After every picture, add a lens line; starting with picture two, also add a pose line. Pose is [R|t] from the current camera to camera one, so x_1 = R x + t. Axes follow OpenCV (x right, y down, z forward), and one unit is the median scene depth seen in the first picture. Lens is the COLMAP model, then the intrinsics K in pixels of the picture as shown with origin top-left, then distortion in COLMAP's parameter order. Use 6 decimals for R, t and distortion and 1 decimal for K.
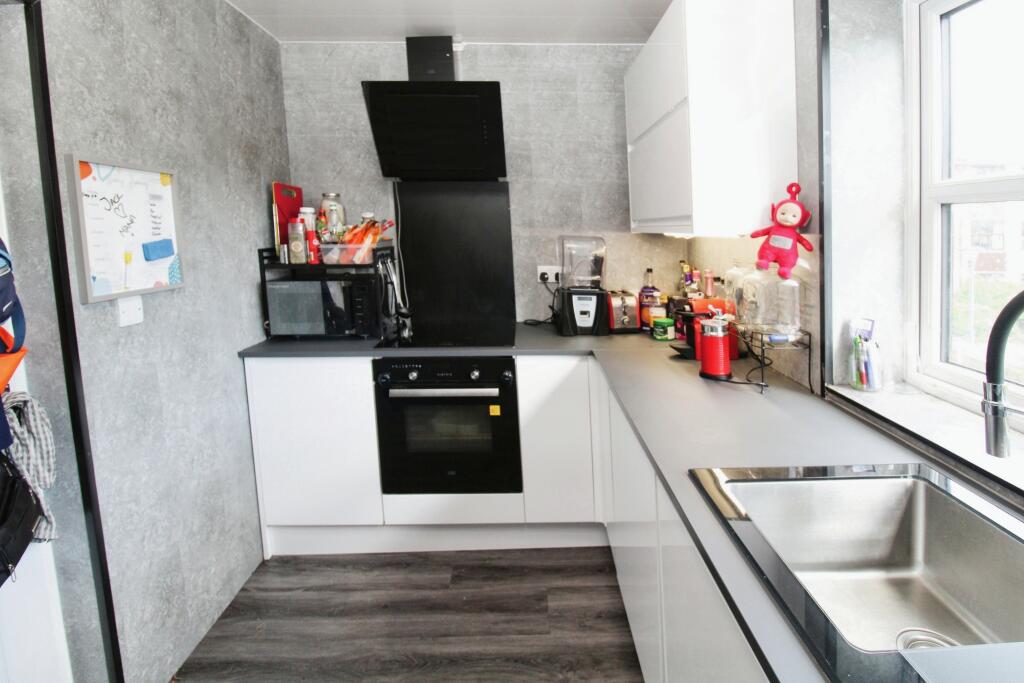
lens RADIAL K [[481.1, 0, 538.8], [0, 481.1, 291.1], [0, 0, 1]] dist [-0.014560, -0.007714]
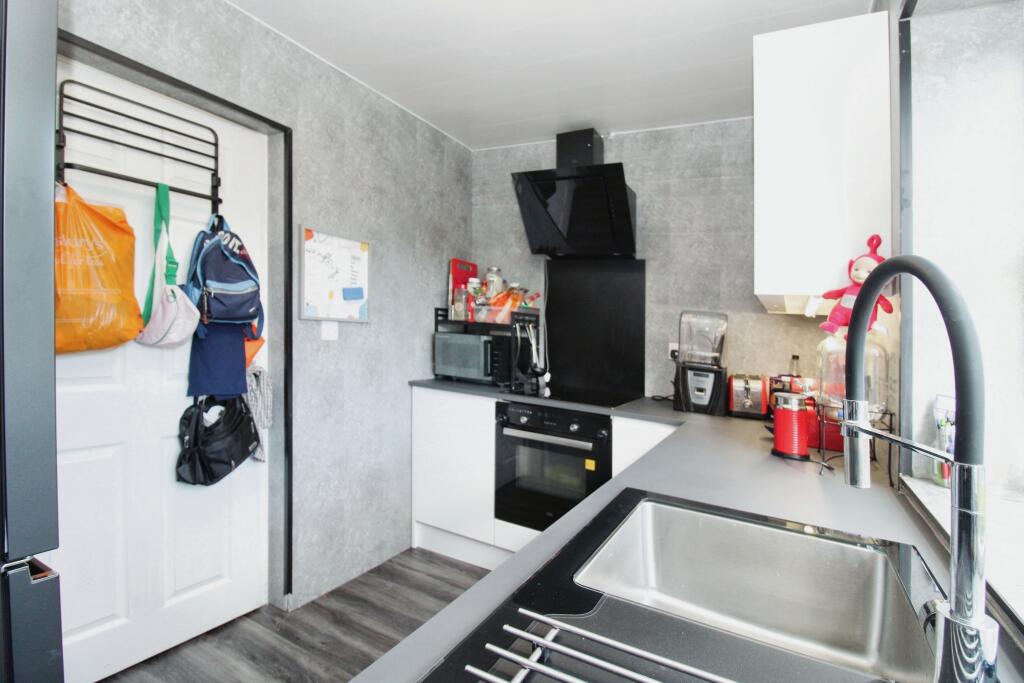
lens RADIAL K [[481.1, 0, 540.5], [0, 481.1, 382.3], [0, 0, 1]] dist [-0.014560, -0.007714]
pose [[0.877571, 0.106971, -0.467361, 0.306029], [-0.122941, 0.992407, -0.003703, 0.084368], [0.463416, 0.060708, 0.884059, -0.021106]]
